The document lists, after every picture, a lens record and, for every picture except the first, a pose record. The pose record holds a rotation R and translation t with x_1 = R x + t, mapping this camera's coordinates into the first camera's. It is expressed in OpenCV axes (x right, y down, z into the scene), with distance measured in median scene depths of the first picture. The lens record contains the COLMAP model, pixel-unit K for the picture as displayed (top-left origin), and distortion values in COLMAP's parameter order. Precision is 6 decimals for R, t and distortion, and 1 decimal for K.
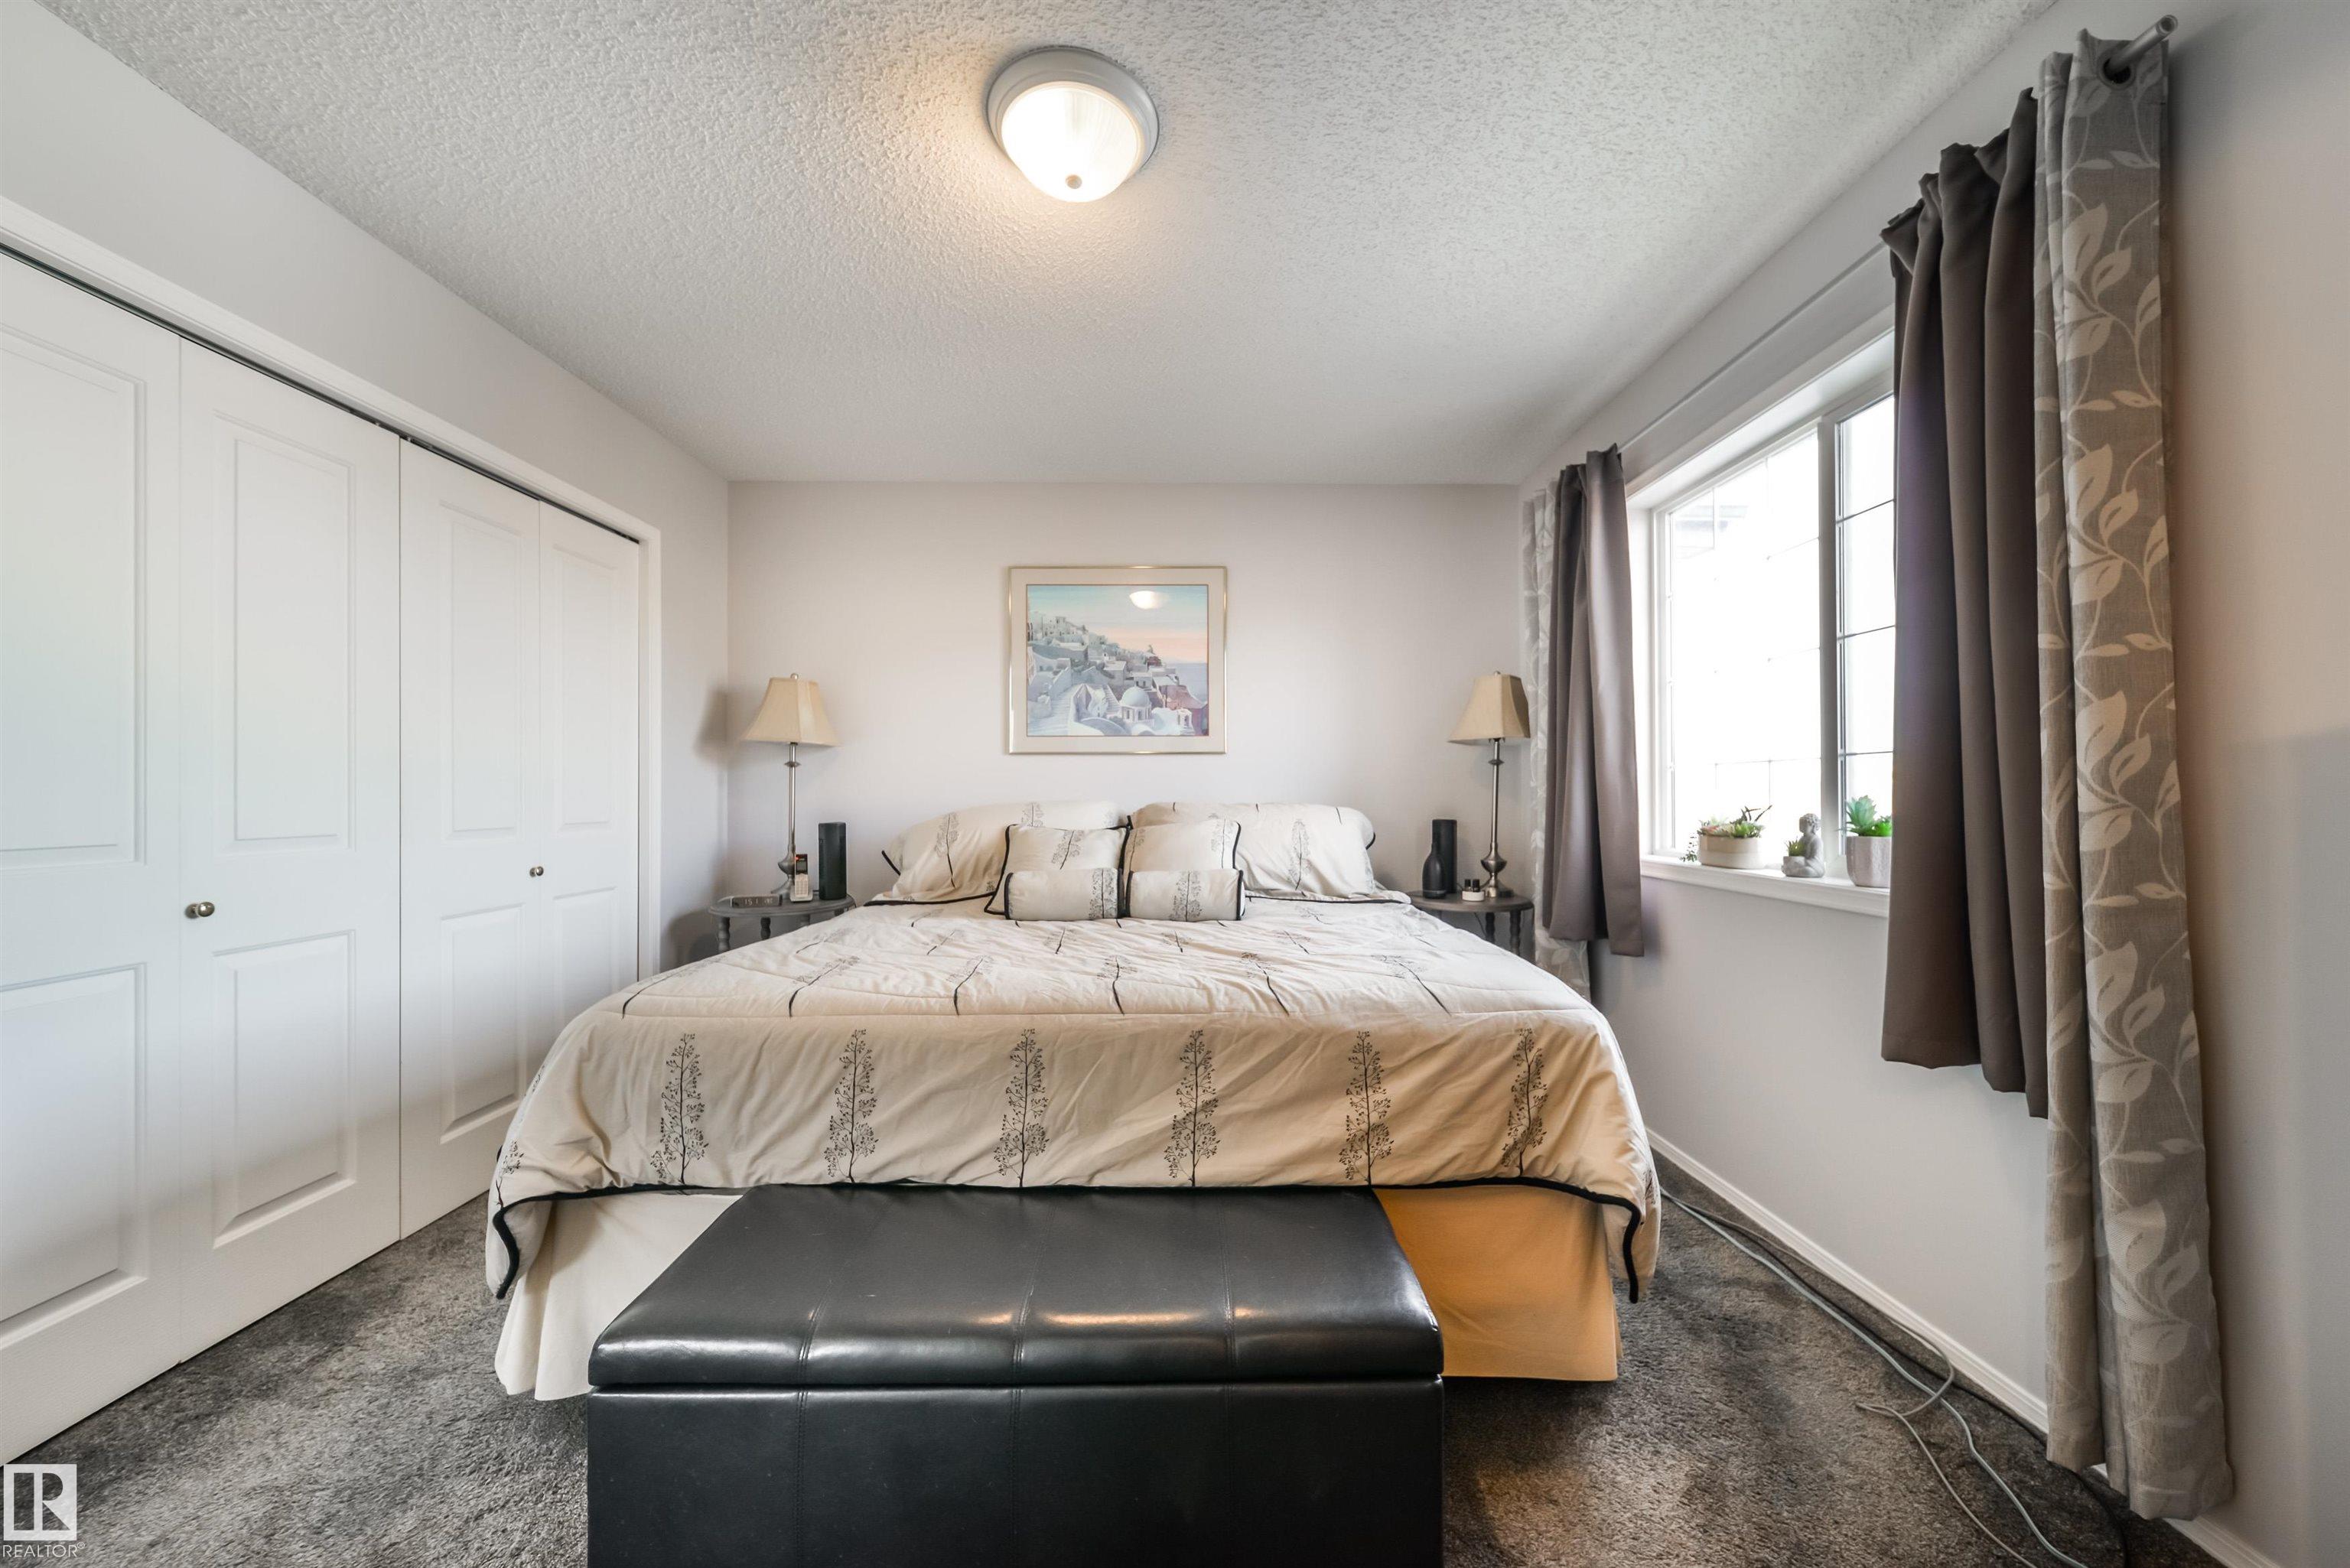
lens RADIAL K [[830.0, 0, 1177.6], [0, 830.0, 786.8], [0, 0, 1]] dist [0.003361, -0.001335]
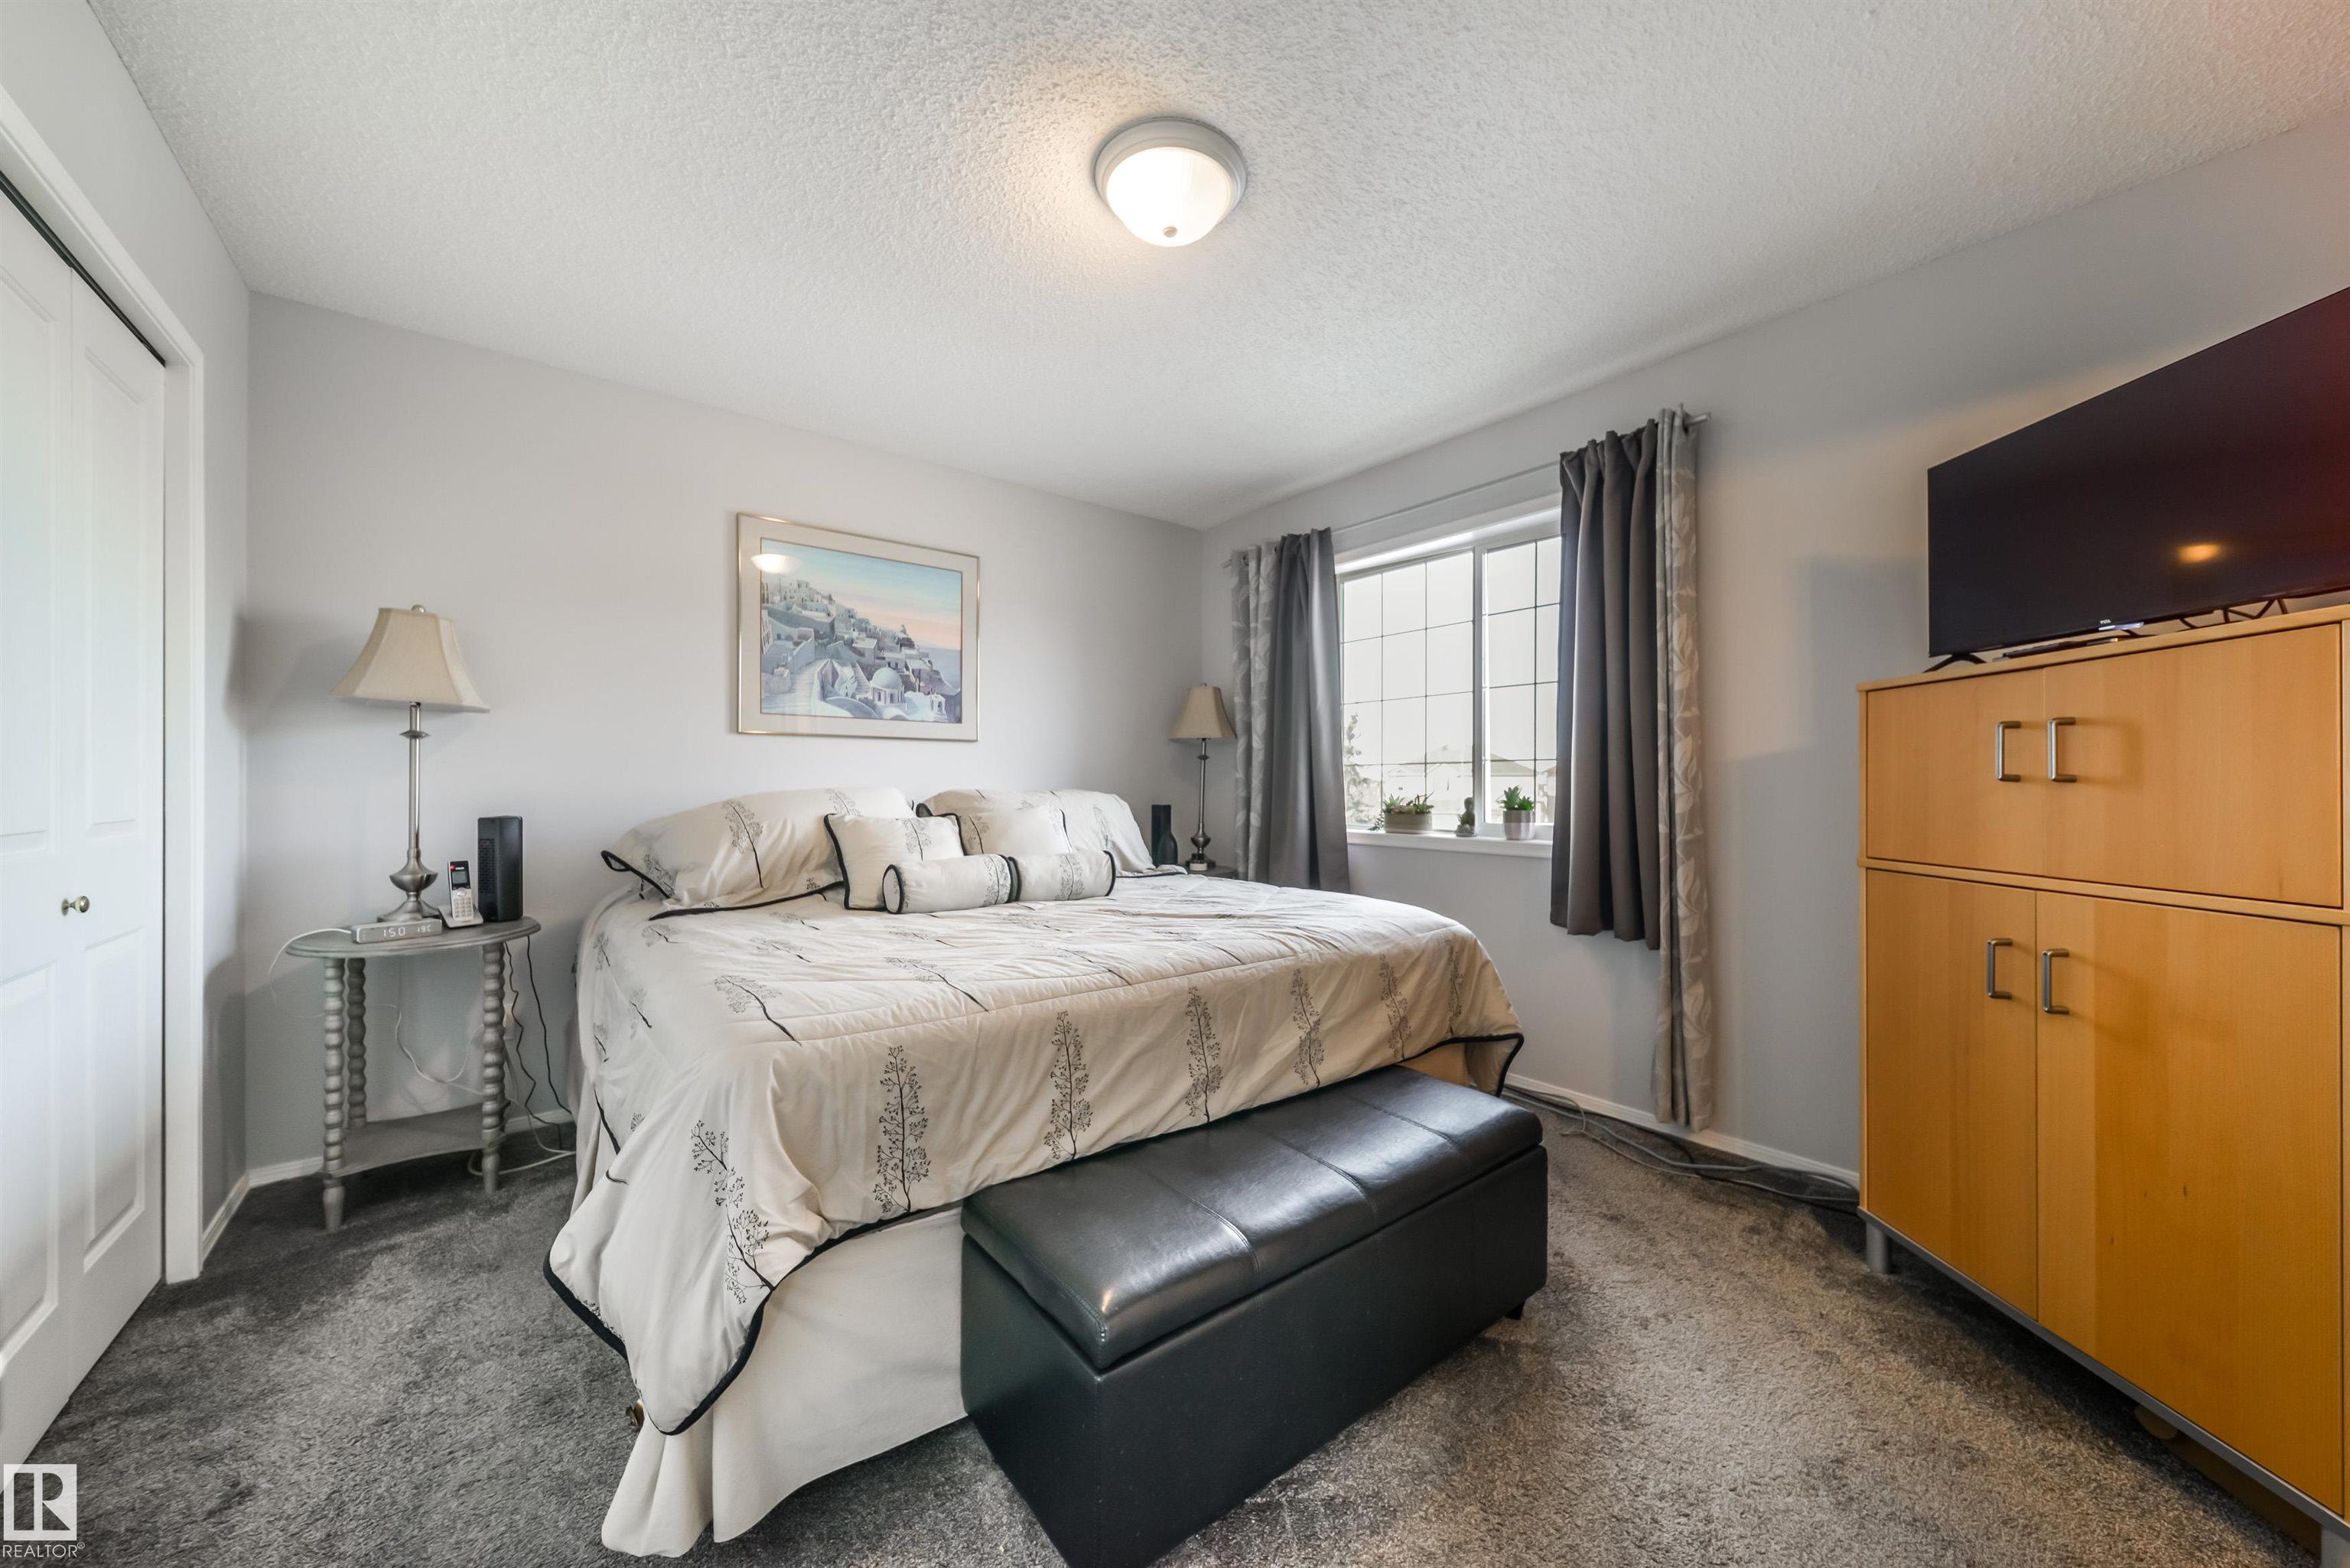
lens RADIAL K [[830.0, 0, 1181.1], [0, 830.0, 782.7], [0, 0, 1]] dist [0.003361, -0.001335]
pose [[0.793505, 0.007214, 0.608521, -0.888563], [-0.011627, 0.999927, 0.003308, 0.008606], [-0.608453, -0.009700, 0.793531, 0.111995]]
